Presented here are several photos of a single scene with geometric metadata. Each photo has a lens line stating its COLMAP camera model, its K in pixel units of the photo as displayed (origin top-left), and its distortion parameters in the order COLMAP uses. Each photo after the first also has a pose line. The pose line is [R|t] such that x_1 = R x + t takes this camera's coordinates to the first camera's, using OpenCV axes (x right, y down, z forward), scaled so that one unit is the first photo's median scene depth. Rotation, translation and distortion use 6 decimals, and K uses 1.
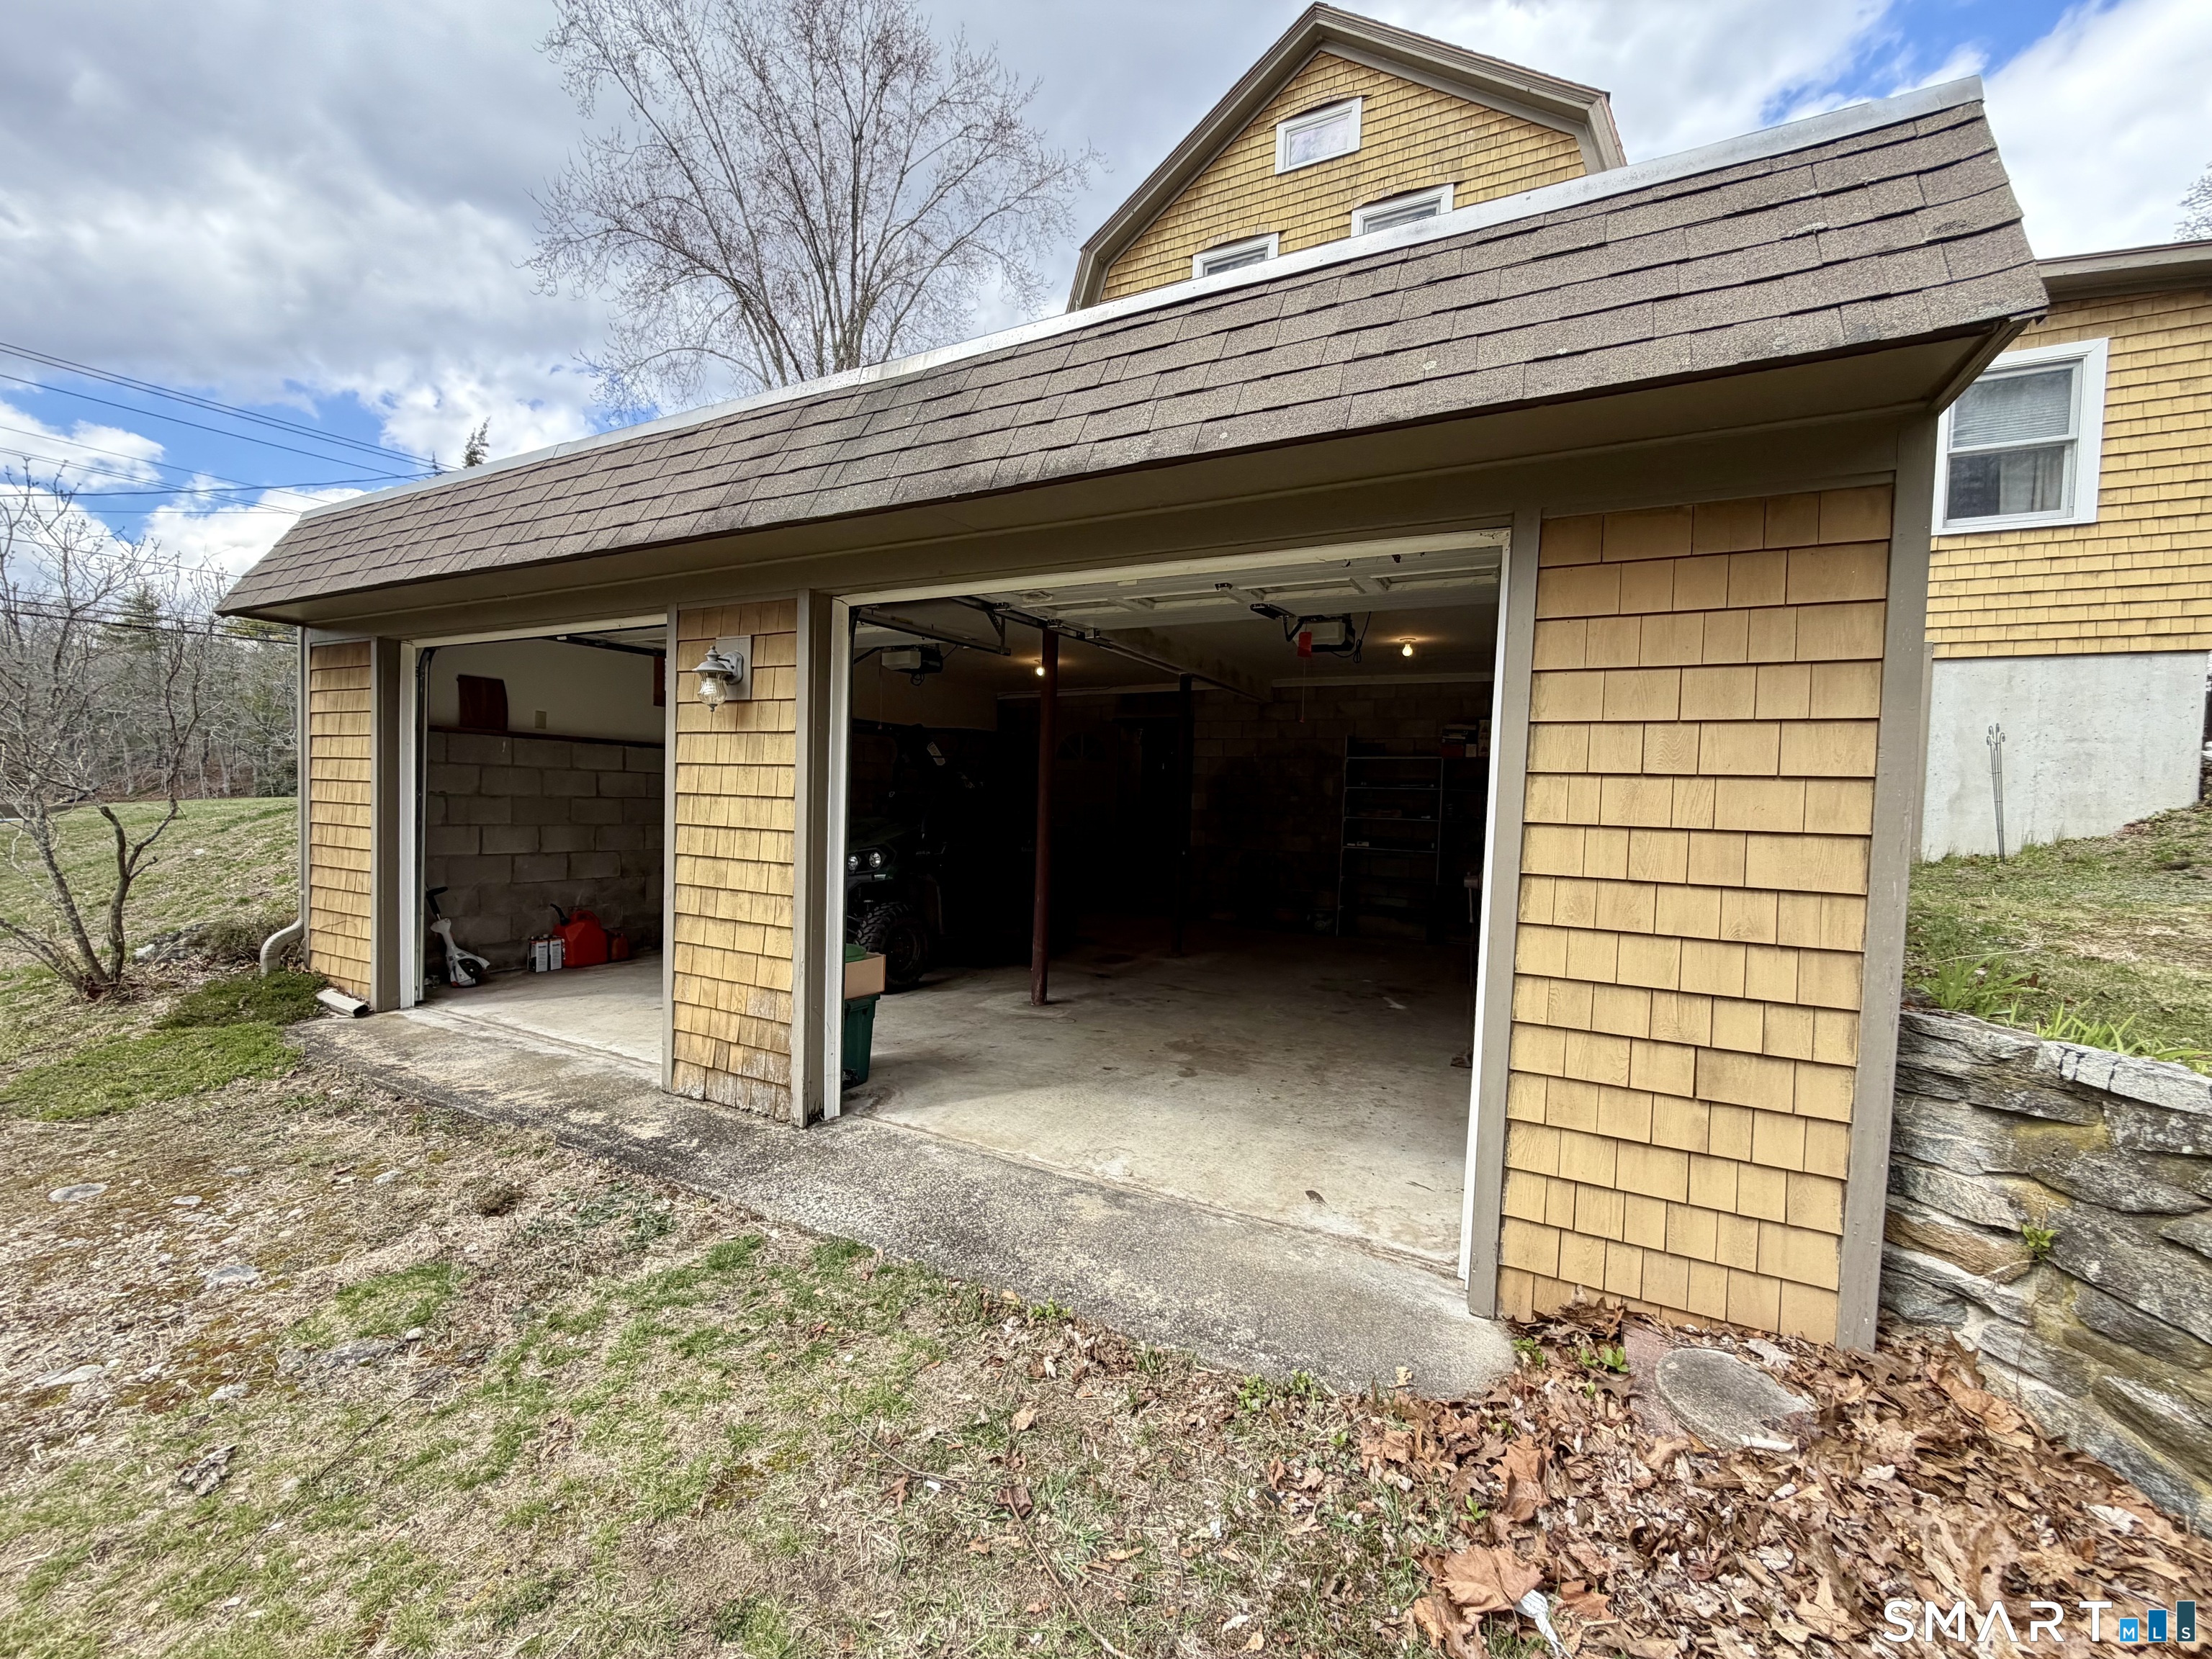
lens RADIAL K [[880.9, 0, 1106.7], [0, 880.9, 827.7], [0, 0, 1]] dist [-0.000327, -0.000551]
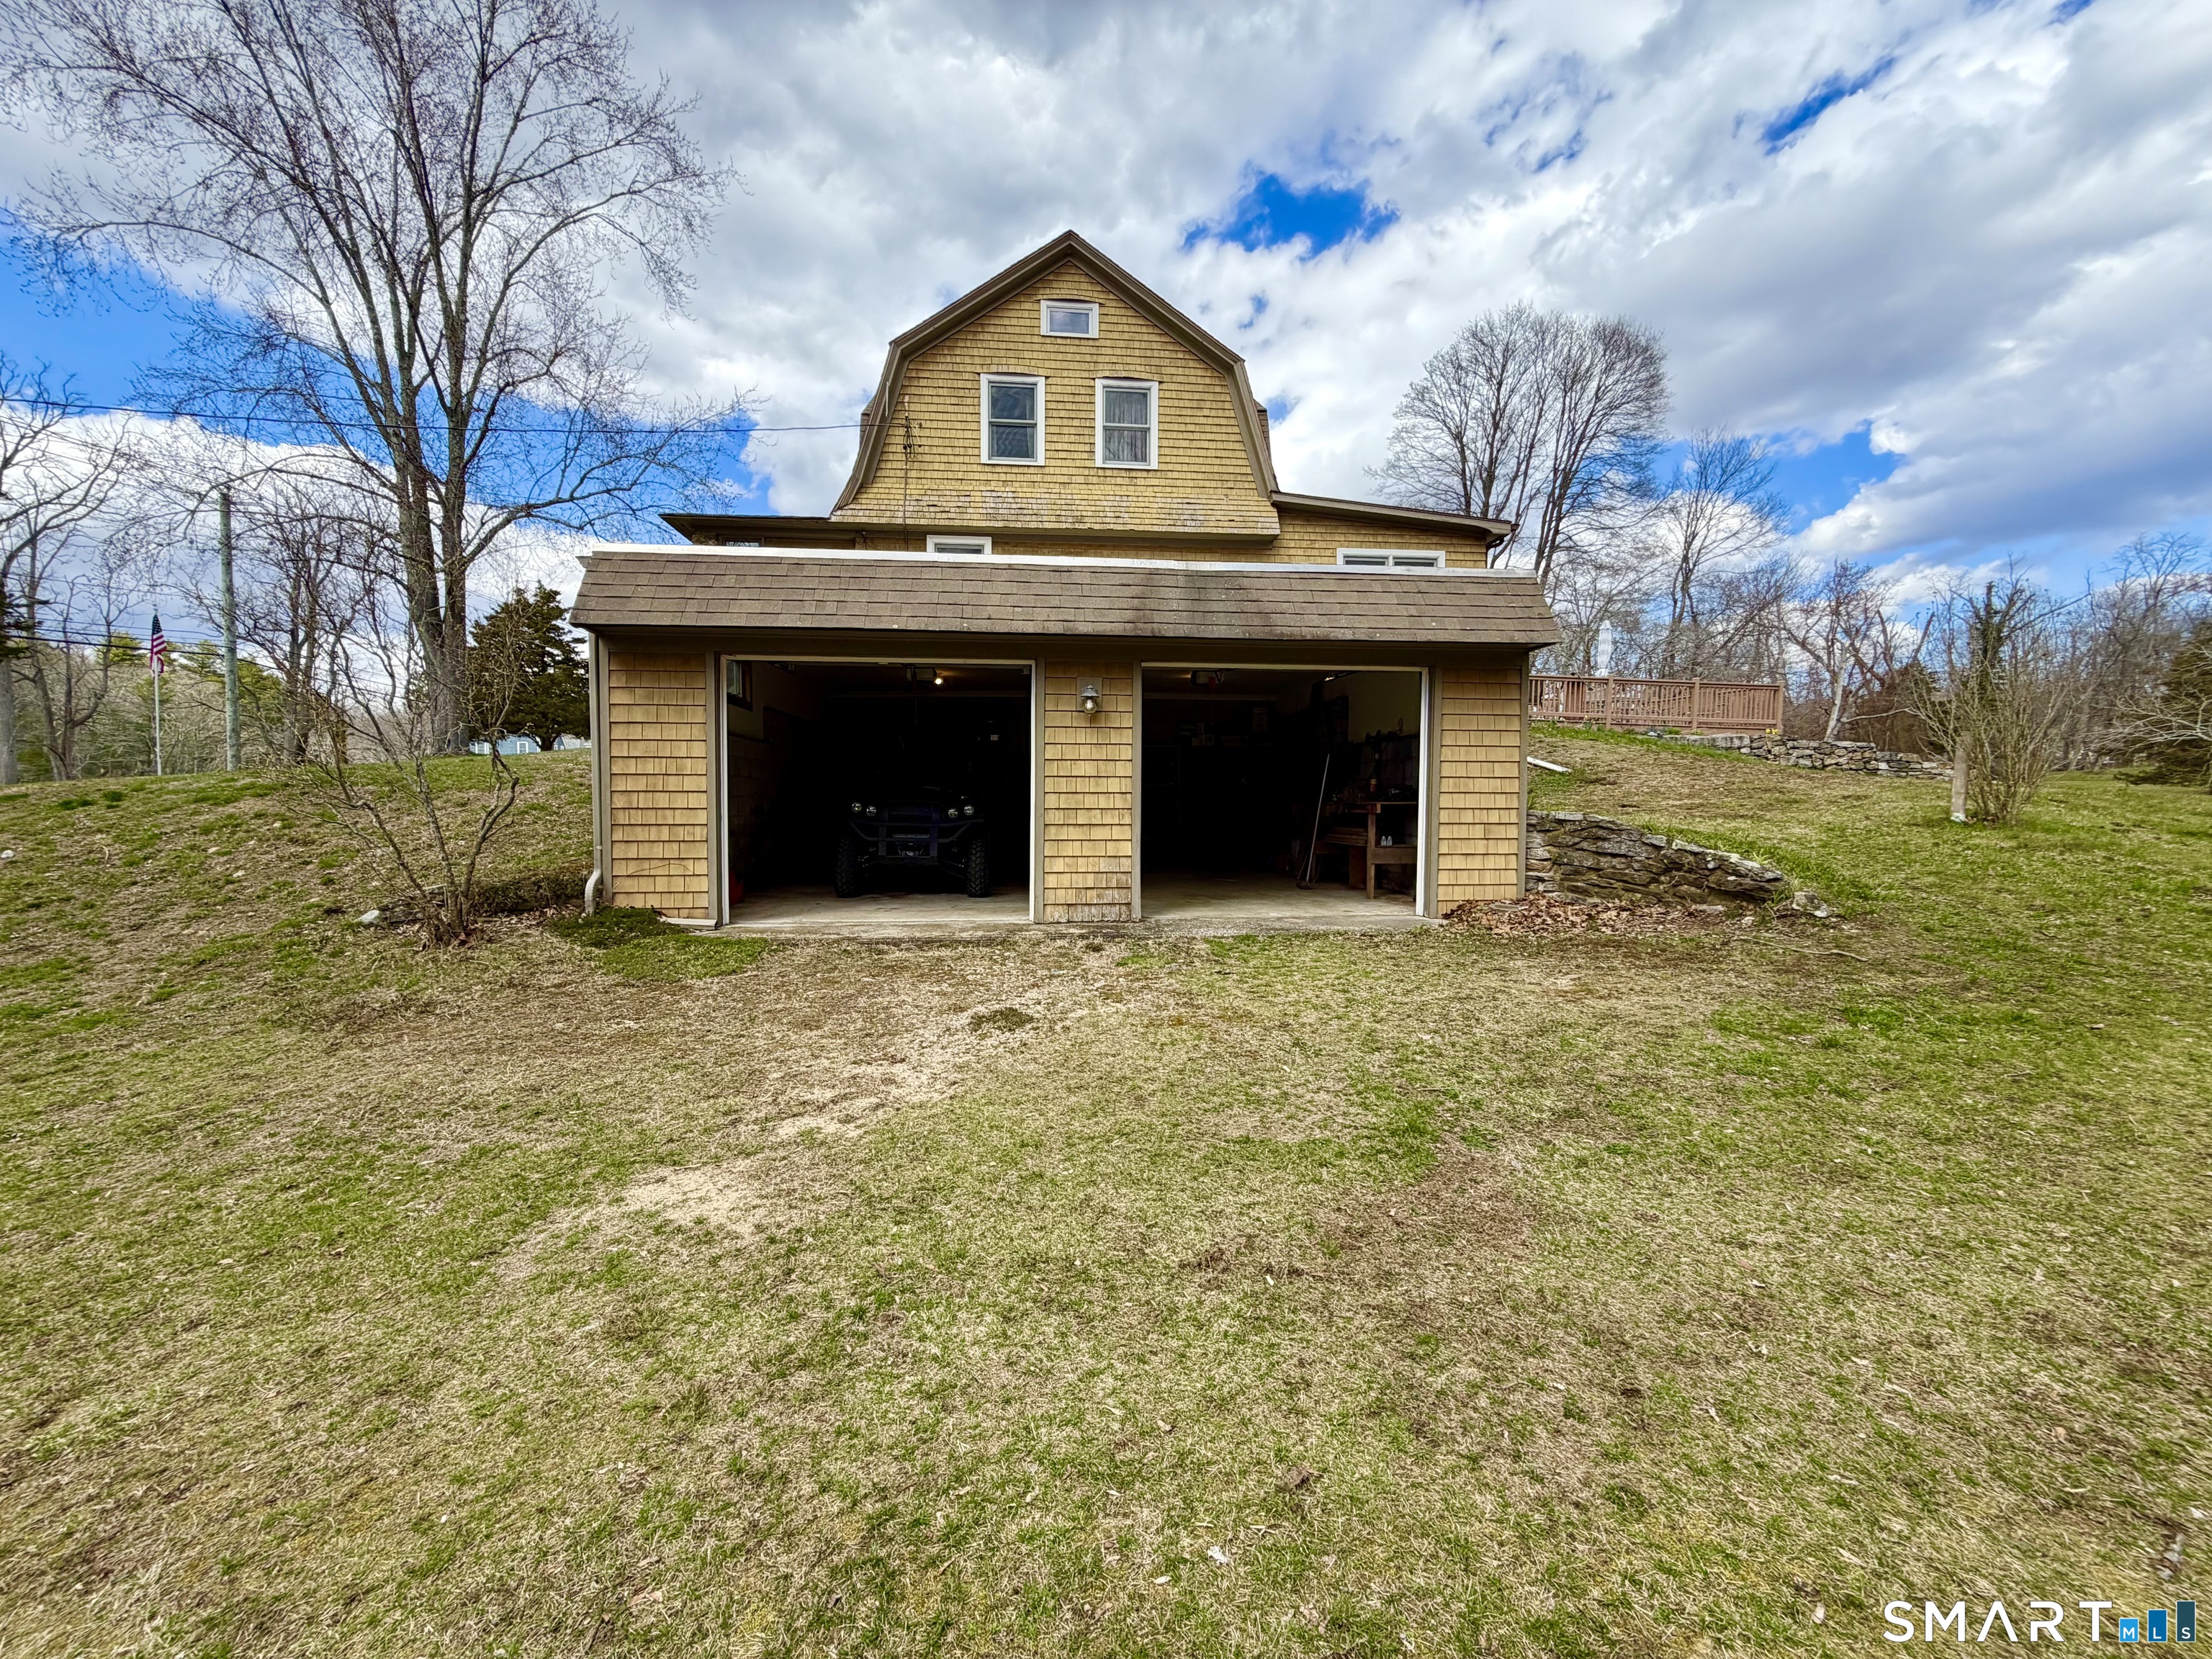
lens RADIAL K [[880.9, 0, 1104.1], [0, 880.9, 828.5], [0, 0, 1]] dist [-0.000327, -0.000551]
pose [[0.834511, -0.047274, 0.548959, -1.769039], [0.043564, 0.998855, 0.019793, 0.093624], [-0.549266, 0.007397, 0.835615, -0.770543]]
